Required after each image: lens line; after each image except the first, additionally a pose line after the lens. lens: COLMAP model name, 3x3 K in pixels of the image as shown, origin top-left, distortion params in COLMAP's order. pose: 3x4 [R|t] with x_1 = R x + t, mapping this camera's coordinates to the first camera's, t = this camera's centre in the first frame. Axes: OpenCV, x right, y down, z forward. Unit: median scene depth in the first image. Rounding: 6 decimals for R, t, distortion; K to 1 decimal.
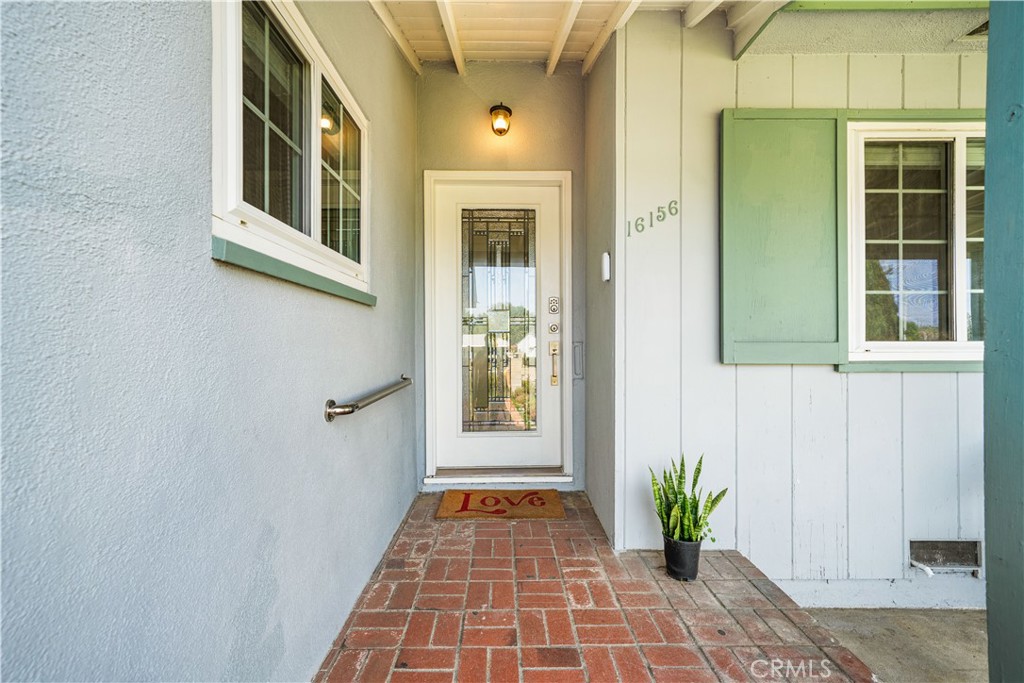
lens RADIAL K [[446.4, 0, 512.0], [0, 446.4, 341.5], [0, 0, 1]] dist [-0.000024, -0.000011]
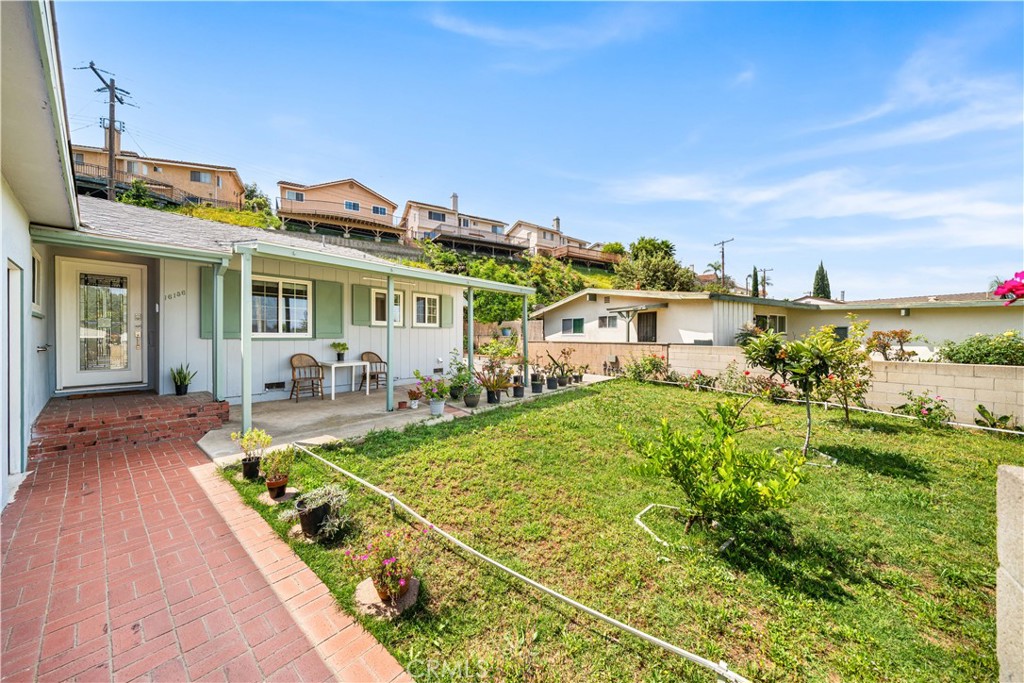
lens RADIAL K [[351.0, 0, 510.1], [0, 351.0, 337.8], [0, 0, 1]] dist [-0.009182, 0.000198]
pose [[0.641088, 0.003262, 0.767461, -0.080708], [-0.006224, 0.999980, 0.000948, 0.025285], [-0.767442, -0.005385, 0.641095, -2.487211]]
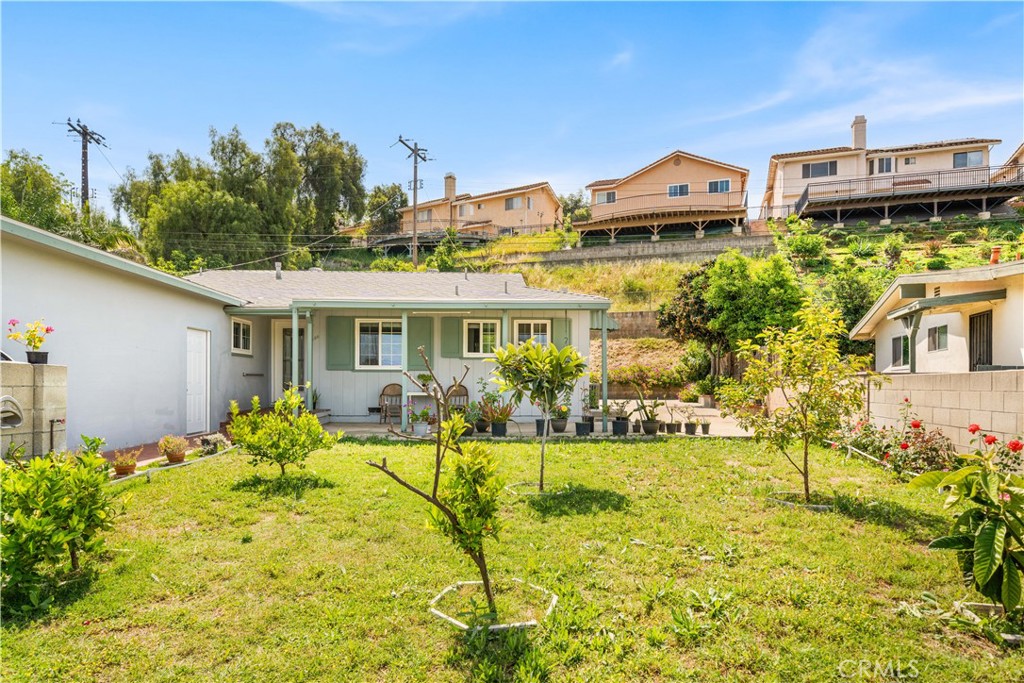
lens RADIAL K [[577.5, 0, 508.5], [0, 577.5, 391.2], [0, 0, 1]] dist [-0.000086, 0.000649]
pose [[0.999520, 0.006829, 0.030231, 2.102192], [-0.007148, 0.999920, 0.010470, 0.188762], [-0.030157, -0.010681, 0.999488, -4.956961]]
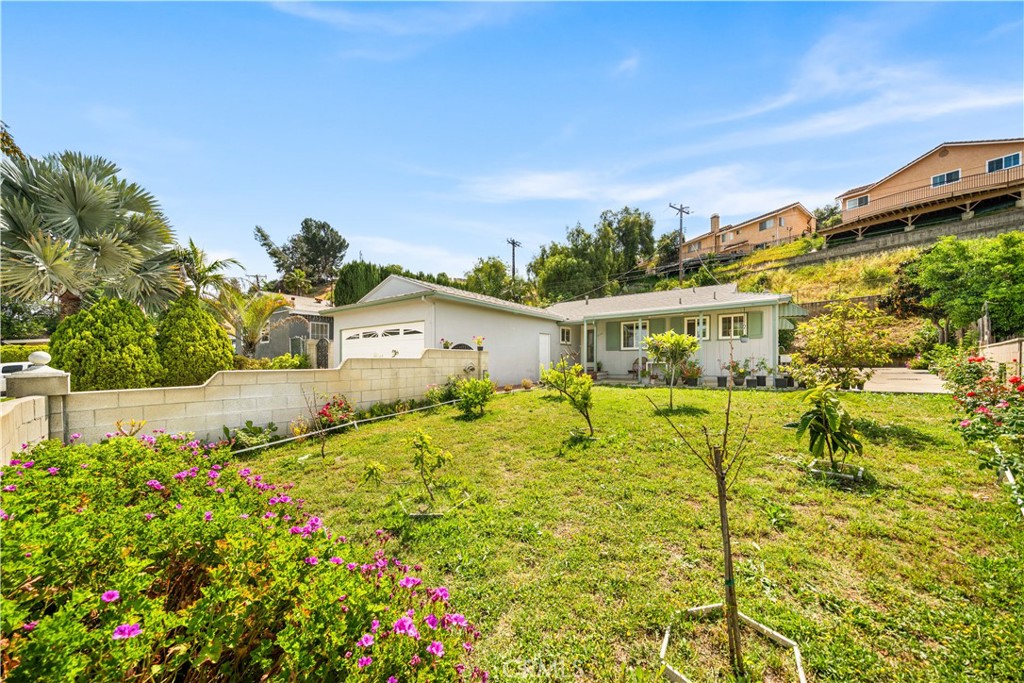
lens RADIAL K [[357.4, 0, 515.3], [0, 357.4, 366.6], [0, 0, 1]] dist [-0.007966, 0.000095]
pose [[0.816421, 0.003956, -0.577444, 2.988199], [0.007214, 0.999829, 0.017048, 0.230327], [0.577412, -0.018084, 0.816252, -5.720070]]
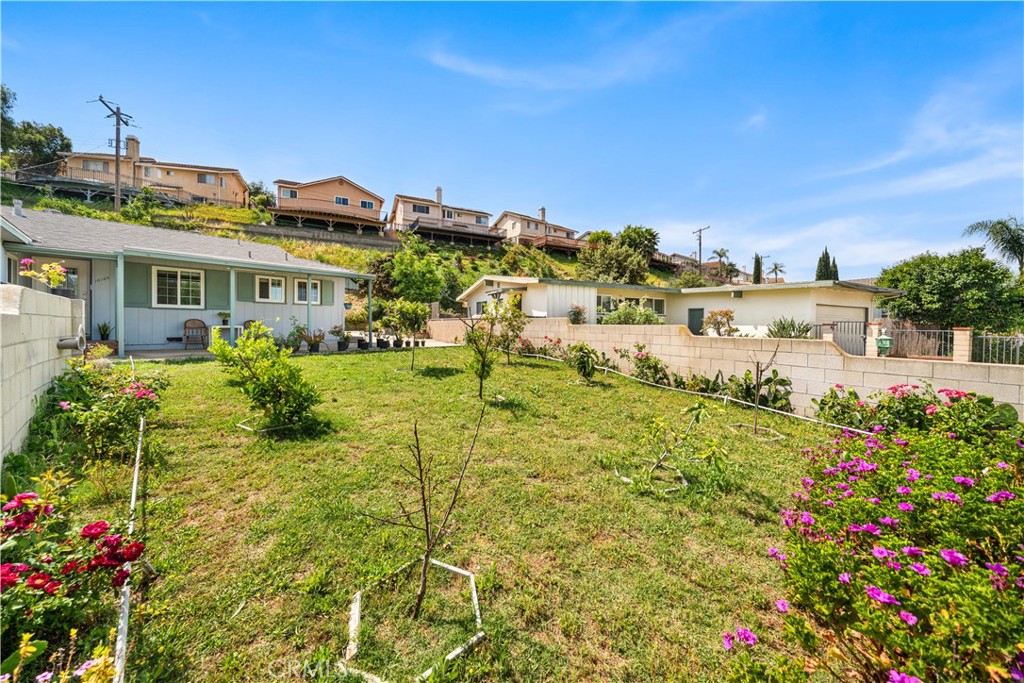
lens RADIAL K [[353.7, 0, 505.5], [0, 353.7, 328.5], [0, 0, 1]] dist [-0.007168, 0.000007]
pose [[0.691628, 0.003555, 0.722245, 0.601771], [-0.012731, 0.999893, 0.007270, 0.222161], [-0.722142, -0.014223, 0.691599, -5.308458]]
